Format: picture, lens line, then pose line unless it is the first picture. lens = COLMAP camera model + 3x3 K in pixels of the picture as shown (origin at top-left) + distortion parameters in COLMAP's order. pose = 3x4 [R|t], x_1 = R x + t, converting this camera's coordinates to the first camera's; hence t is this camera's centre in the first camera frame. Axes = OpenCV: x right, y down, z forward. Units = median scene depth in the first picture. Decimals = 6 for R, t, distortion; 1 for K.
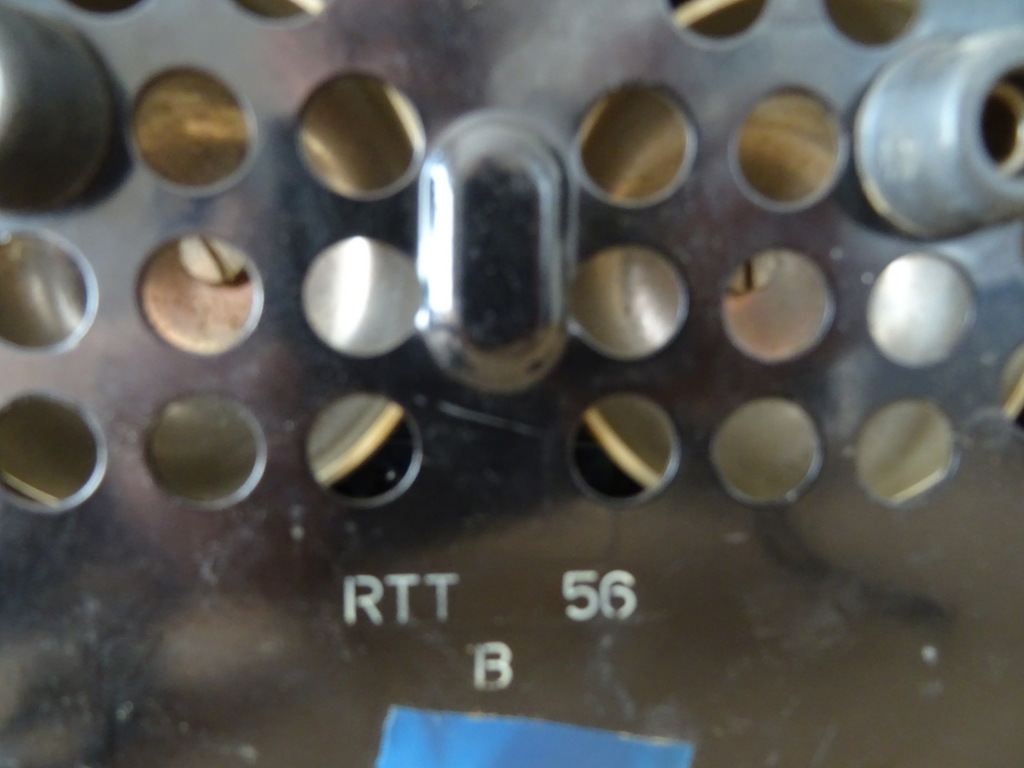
lens RADIAL K [[732.0, 0, 508.4], [0, 732.0, 379.5], [0, 0, 1]] dist [0.016498, -0.030879]
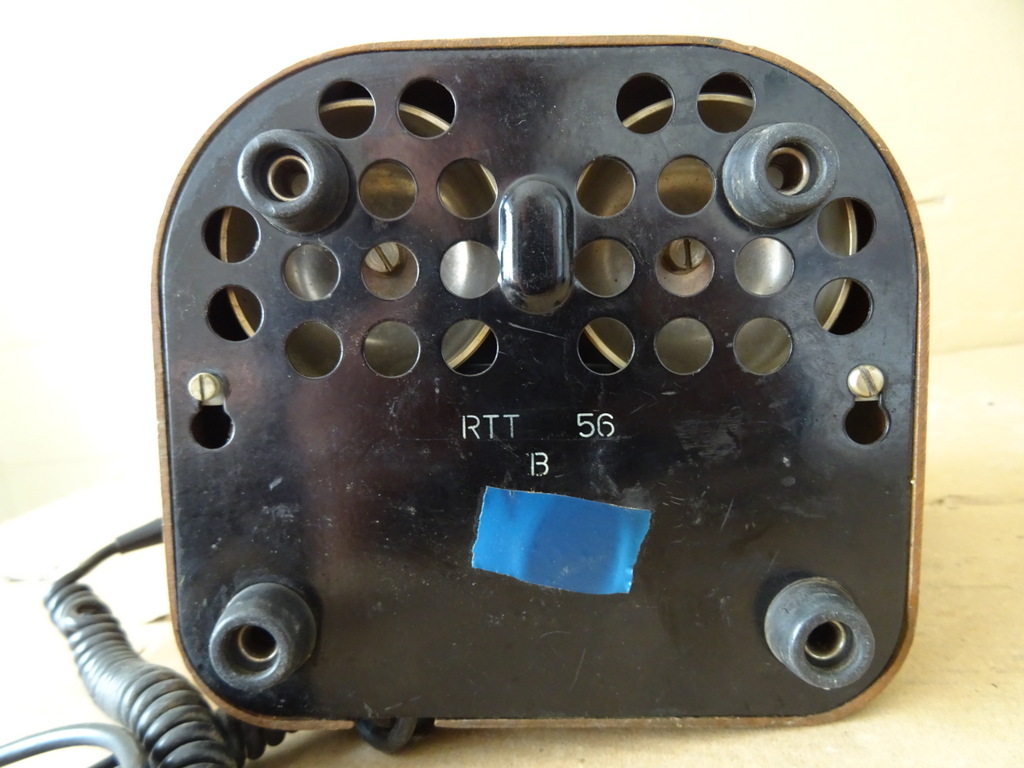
lens RADIAL K [[732.0, 0, 513.3], [0, 732.0, 389.9], [0, 0, 1]] dist [0.016498, -0.030879]
pose [[0.997106, -0.023138, -0.072424, 0.053261], [0.017958, 0.997288, -0.071373, 0.342182], [0.073879, 0.069866, 0.994817, -0.900782]]
